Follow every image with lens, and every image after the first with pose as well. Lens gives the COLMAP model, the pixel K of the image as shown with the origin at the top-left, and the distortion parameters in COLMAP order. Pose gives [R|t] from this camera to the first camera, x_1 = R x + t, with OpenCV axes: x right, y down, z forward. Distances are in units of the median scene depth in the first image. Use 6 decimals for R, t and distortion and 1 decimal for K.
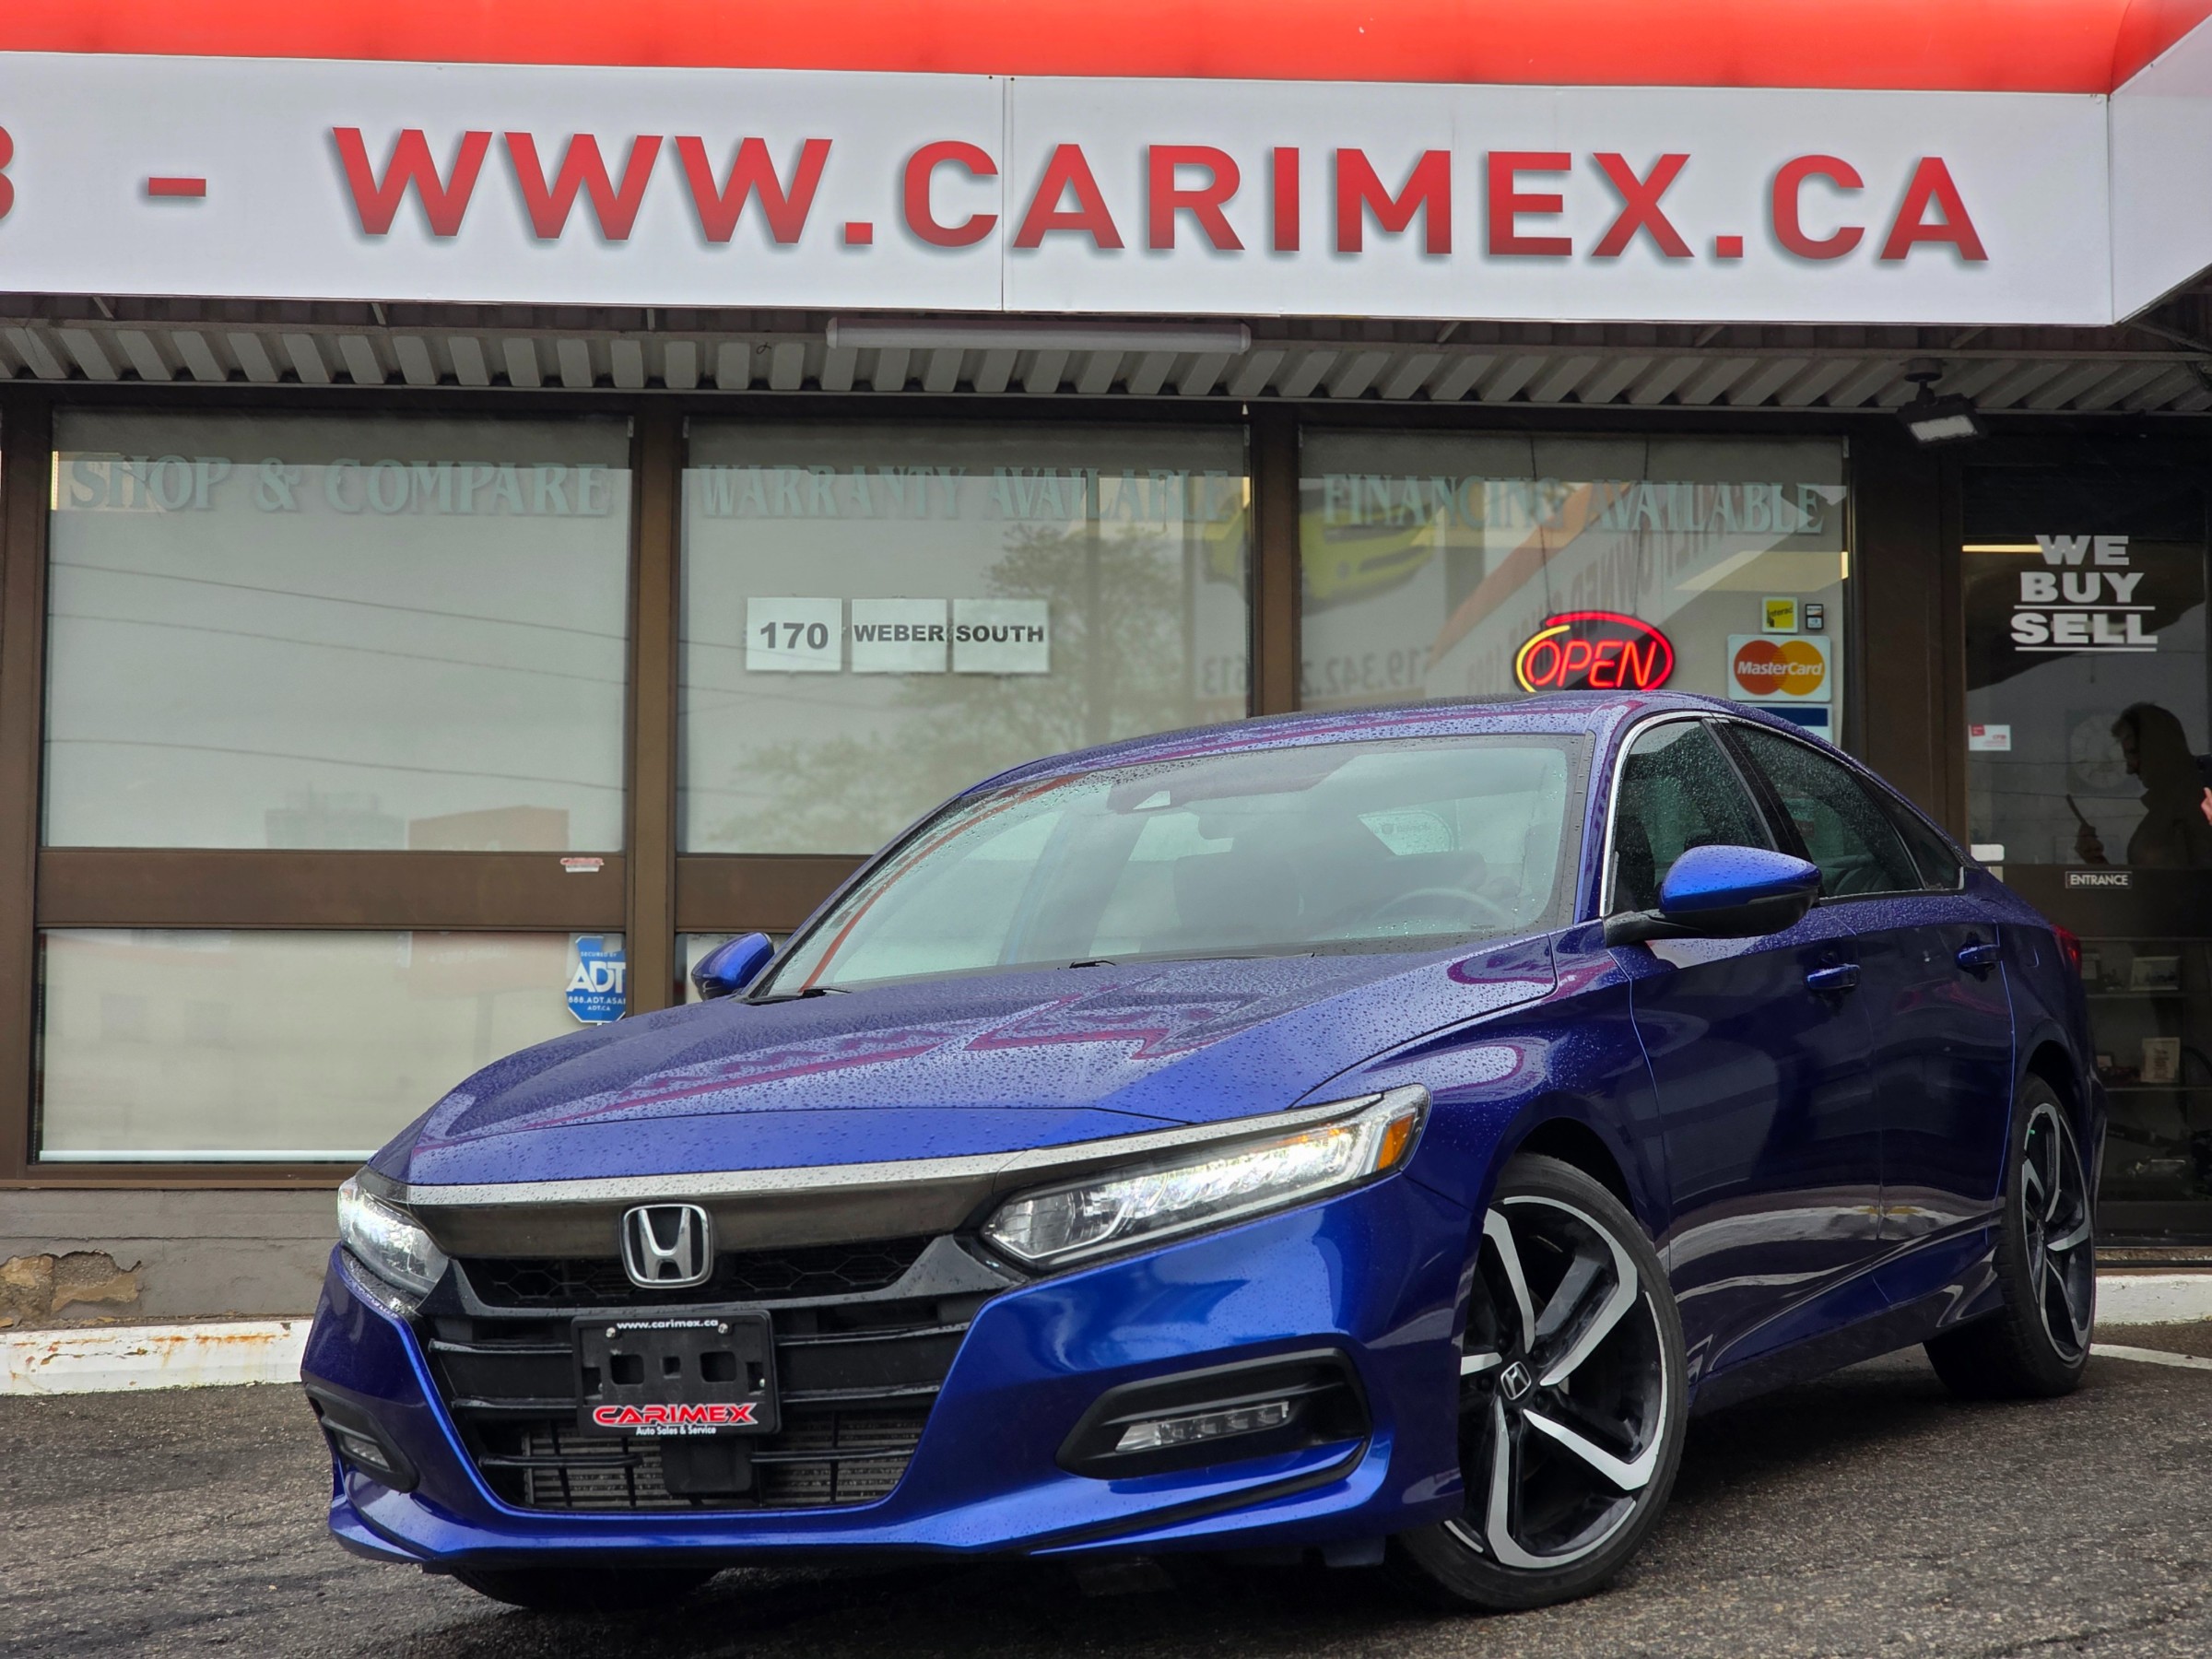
lens RADIAL K [[4519.0, 0, 1107.9], [0, 4519.0, 826.4], [0, 0, 1]] dist [0.120812, 0.000000]
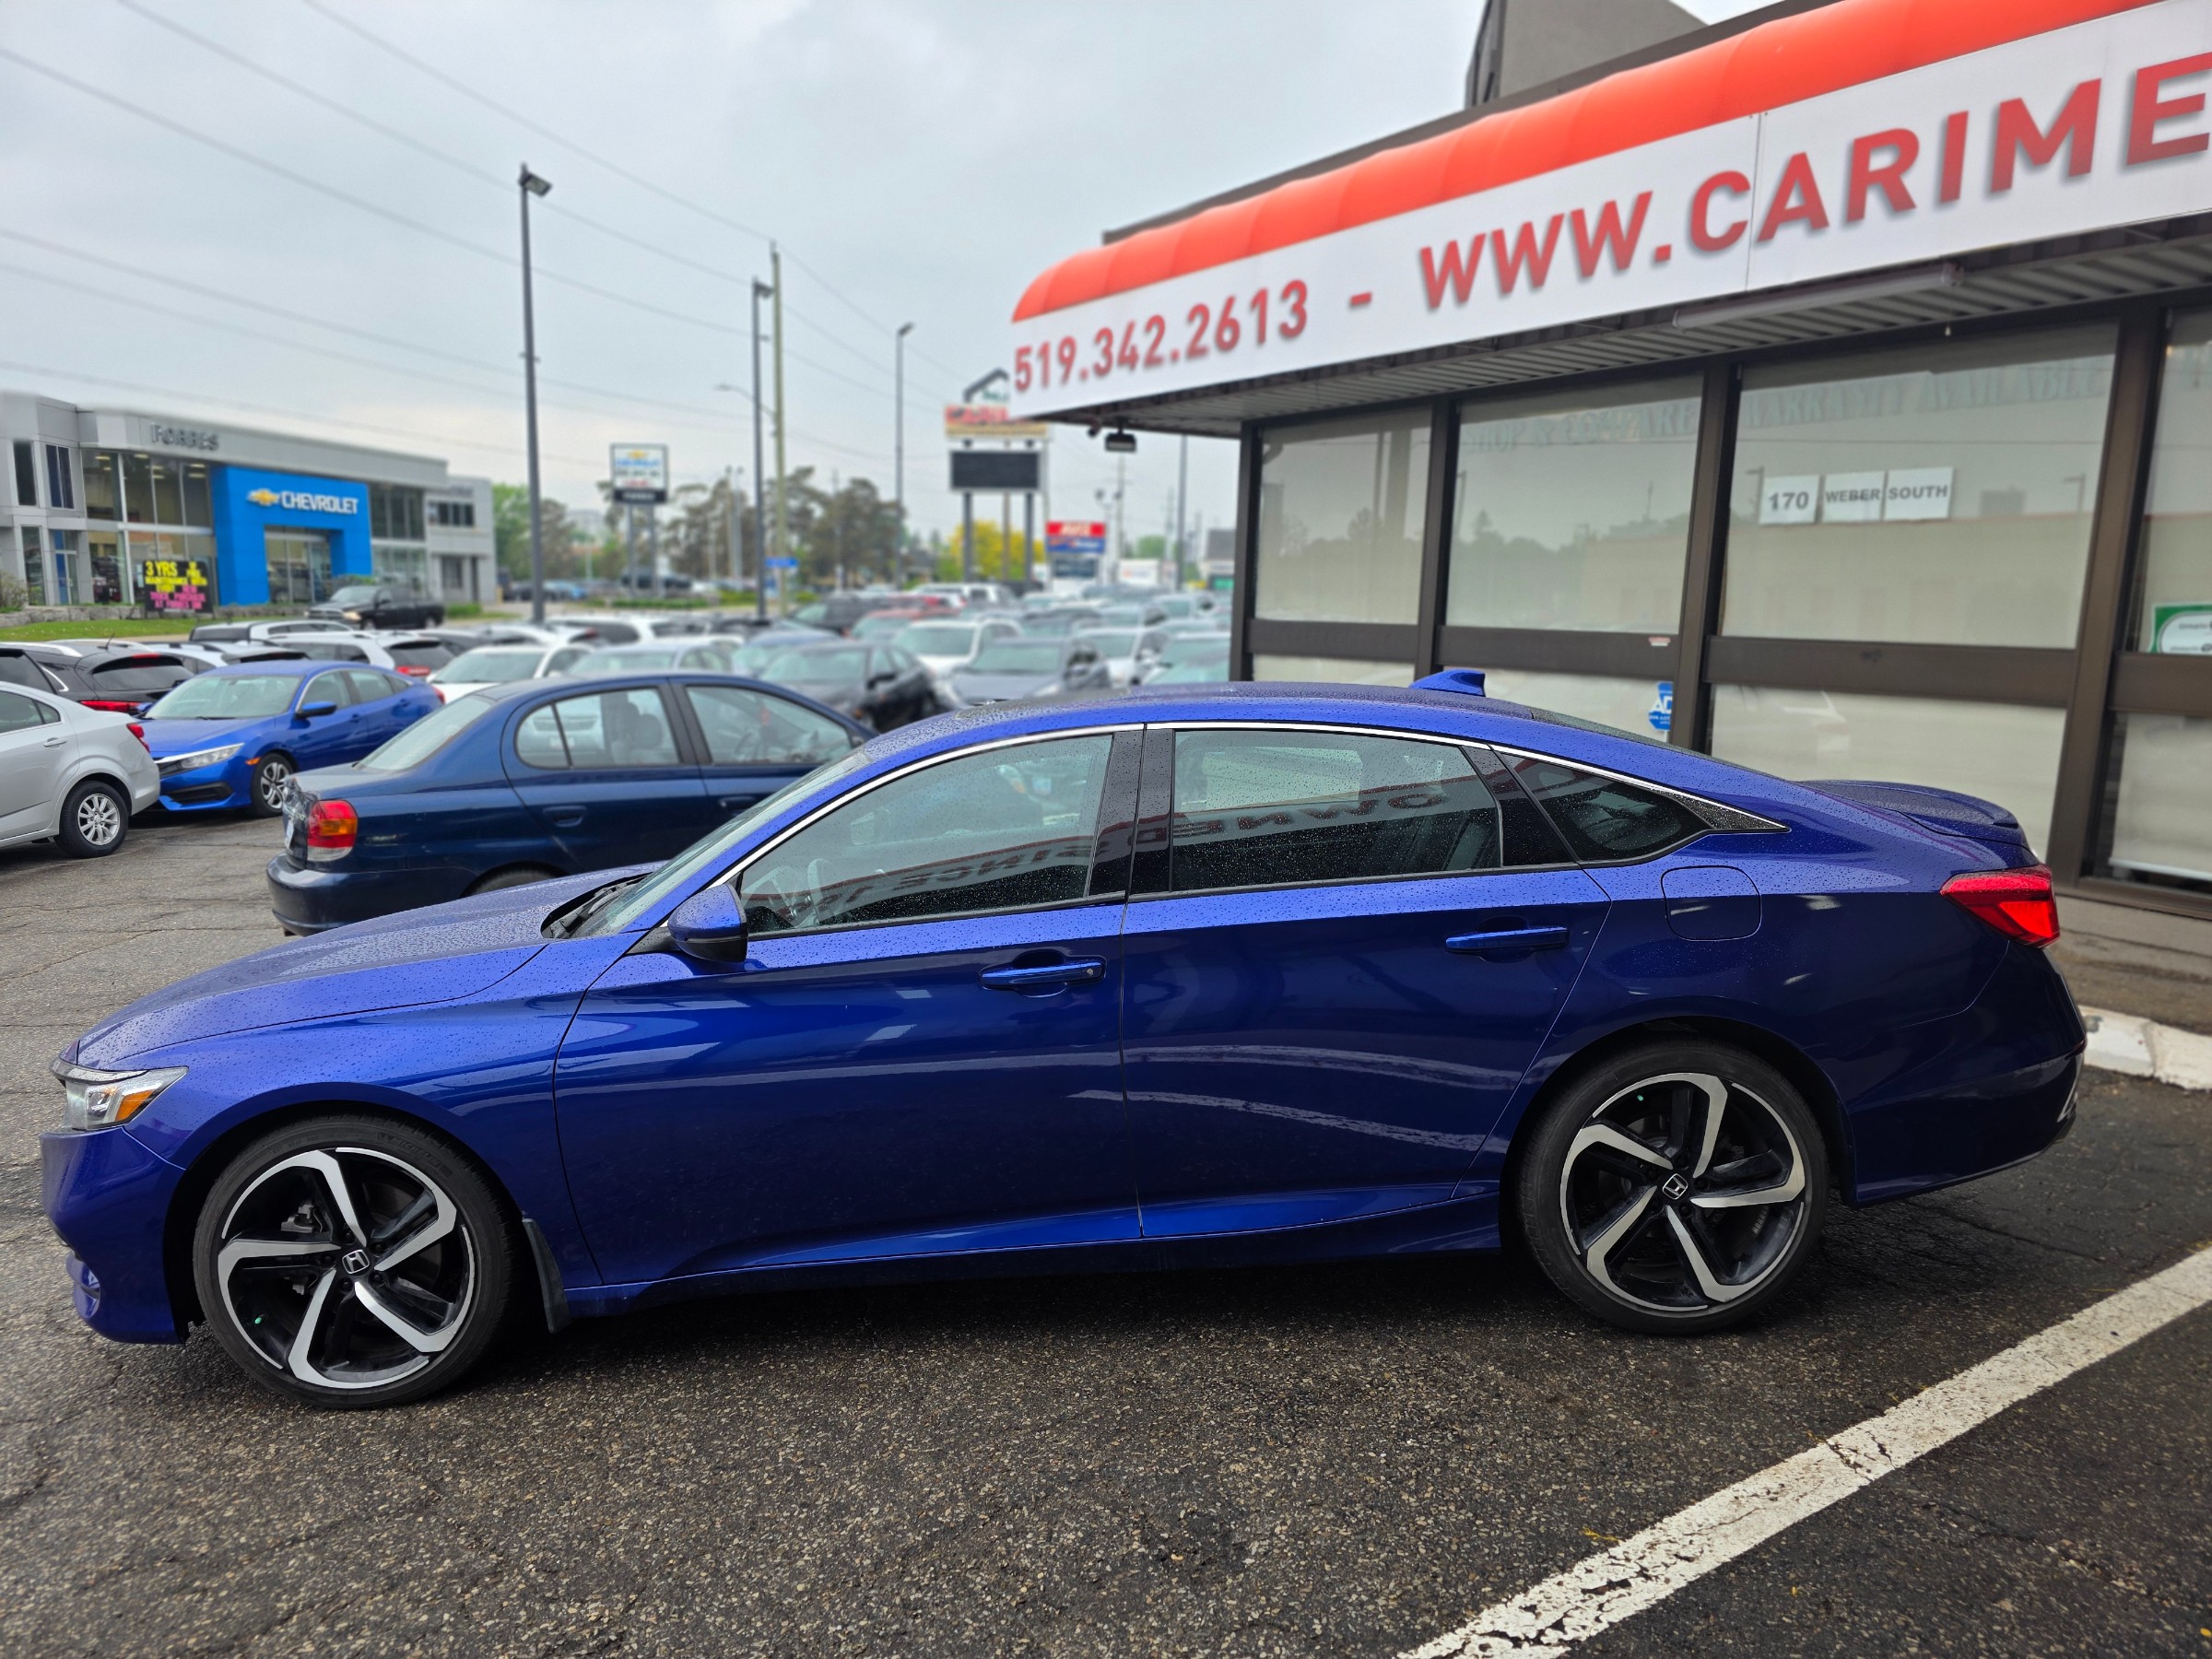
lens RADIAL K [[1501.2, 0, 1134.3], [0, 1501.2, 899.7], [0, 0, 1]] dist [0.008715, -0.009246]
pose [[0.432787, 0.201217, -0.878753, 0.352240], [0.066140, 0.965058, 0.253553, -0.060290], [0.899067, -0.167855, 0.404356, 0.591155]]
